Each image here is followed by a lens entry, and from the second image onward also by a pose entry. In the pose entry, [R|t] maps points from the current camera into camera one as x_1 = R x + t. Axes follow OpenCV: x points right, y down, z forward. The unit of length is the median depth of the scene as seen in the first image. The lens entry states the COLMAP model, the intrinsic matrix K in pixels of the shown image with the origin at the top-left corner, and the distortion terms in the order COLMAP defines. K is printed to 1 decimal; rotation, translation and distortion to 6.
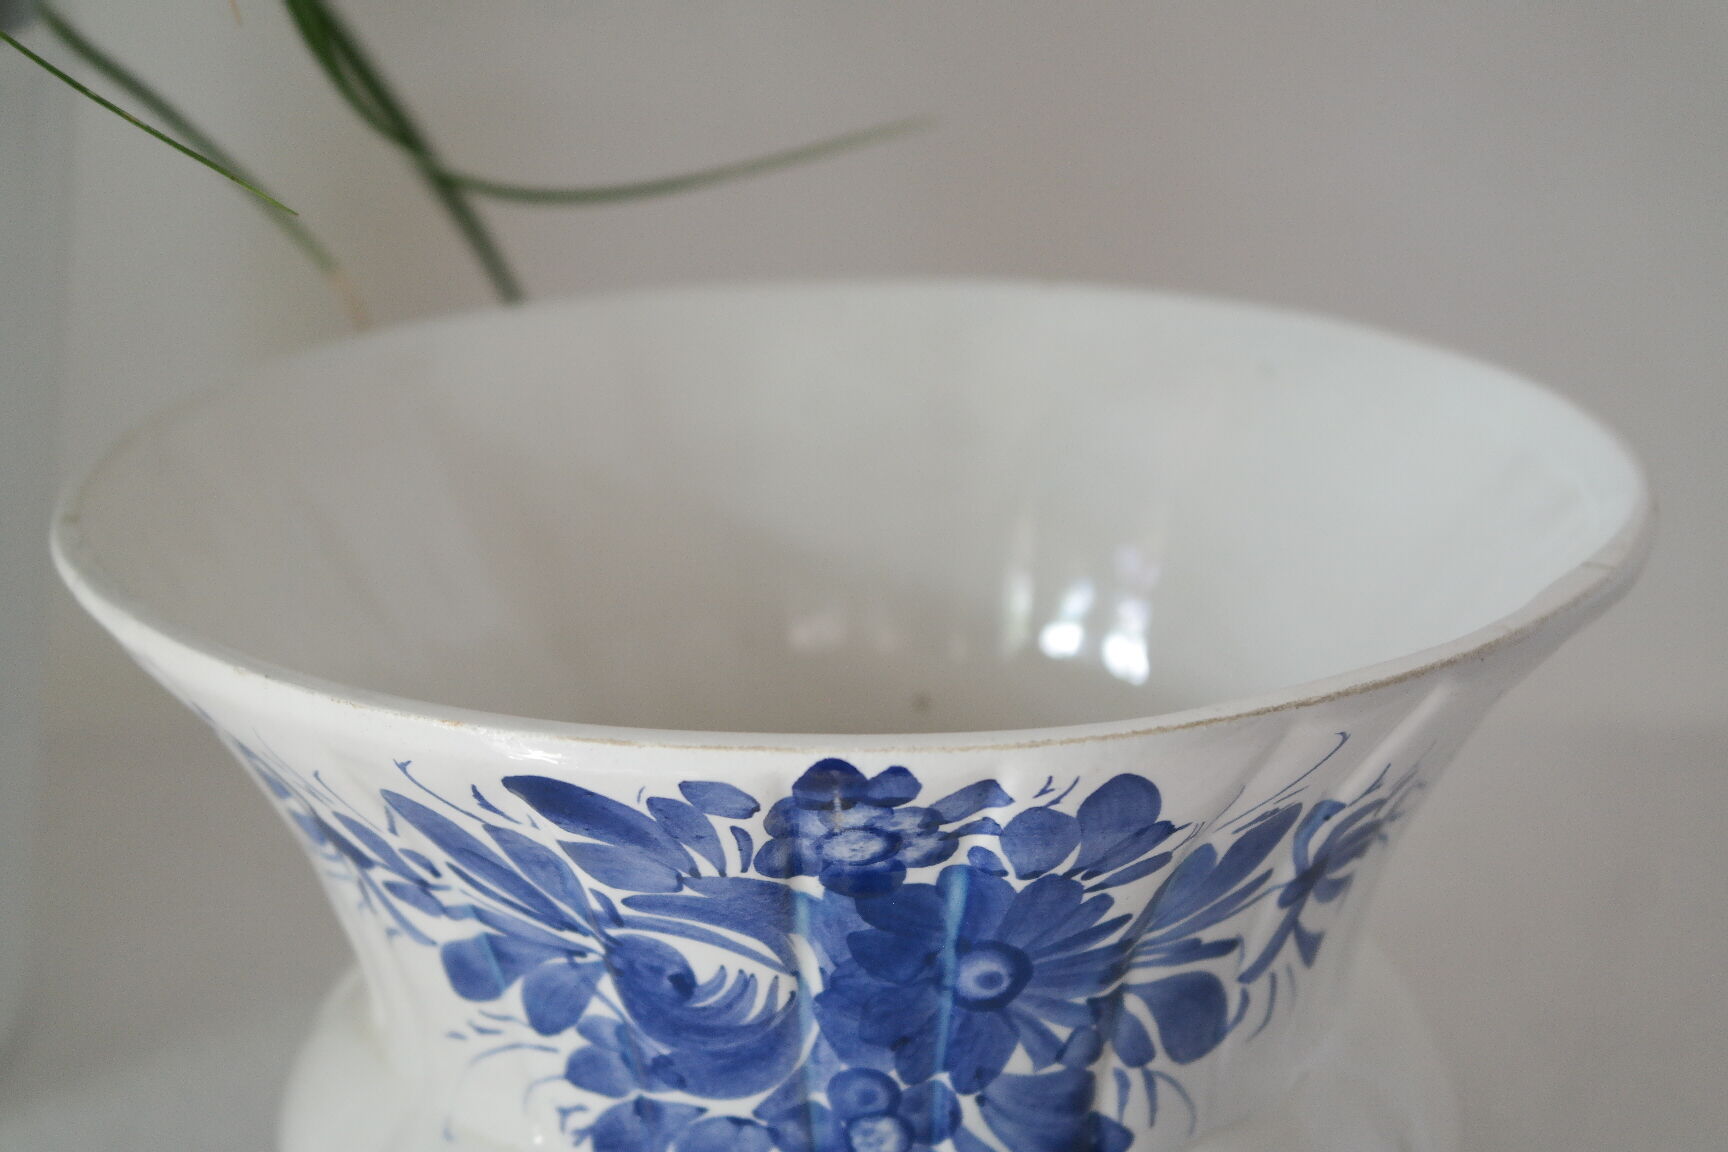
lens RADIAL K [[3471.5, 0, 858.0], [0, 3471.5, 575.0], [0, 0, 1]] dist [0.002808, 0.000000]
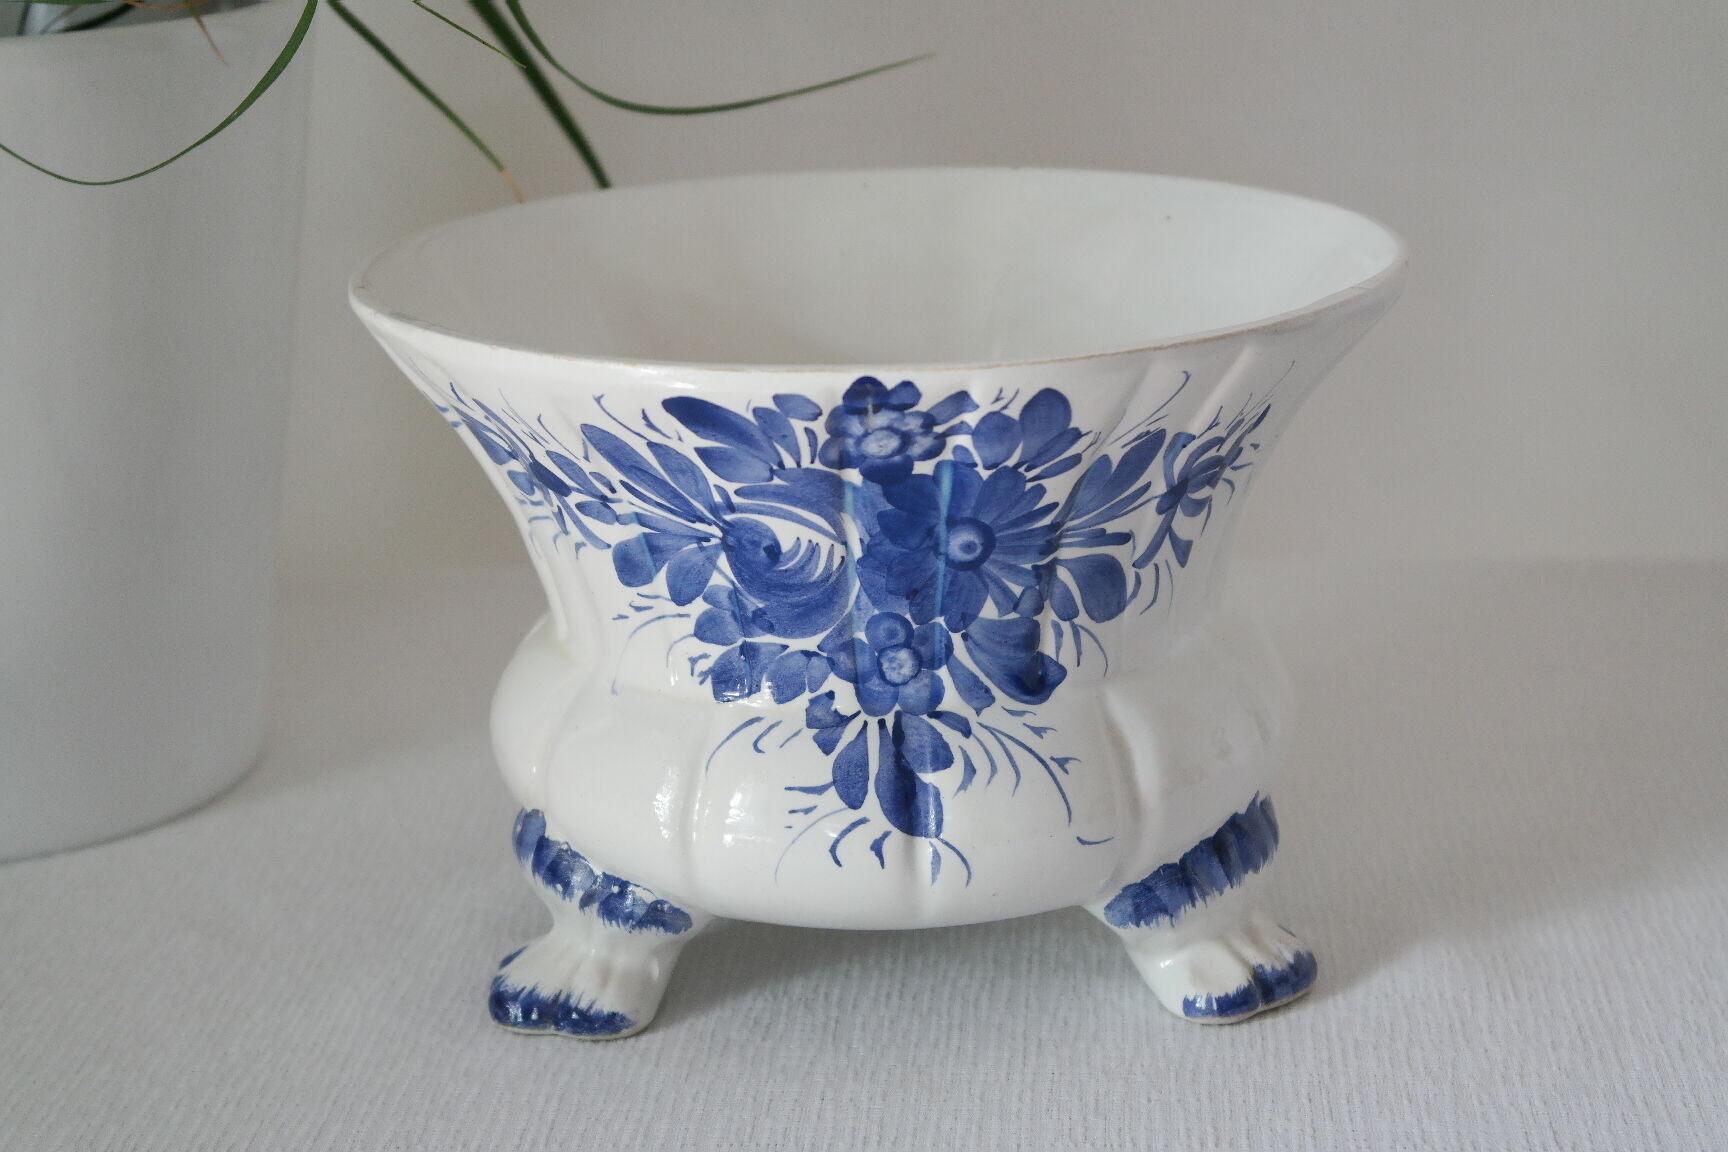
lens RADIAL K [[3796.9, 0, 857.4], [0, 3796.9, 579.7], [0, 0, 1]] dist [0.084242, 0.000000]
pose [[0.999901, -0.012545, -0.006338, -0.001527], [0.012143, 0.998128, -0.059937, 0.228935], [0.007078, 0.059854, 0.998182, -0.695717]]
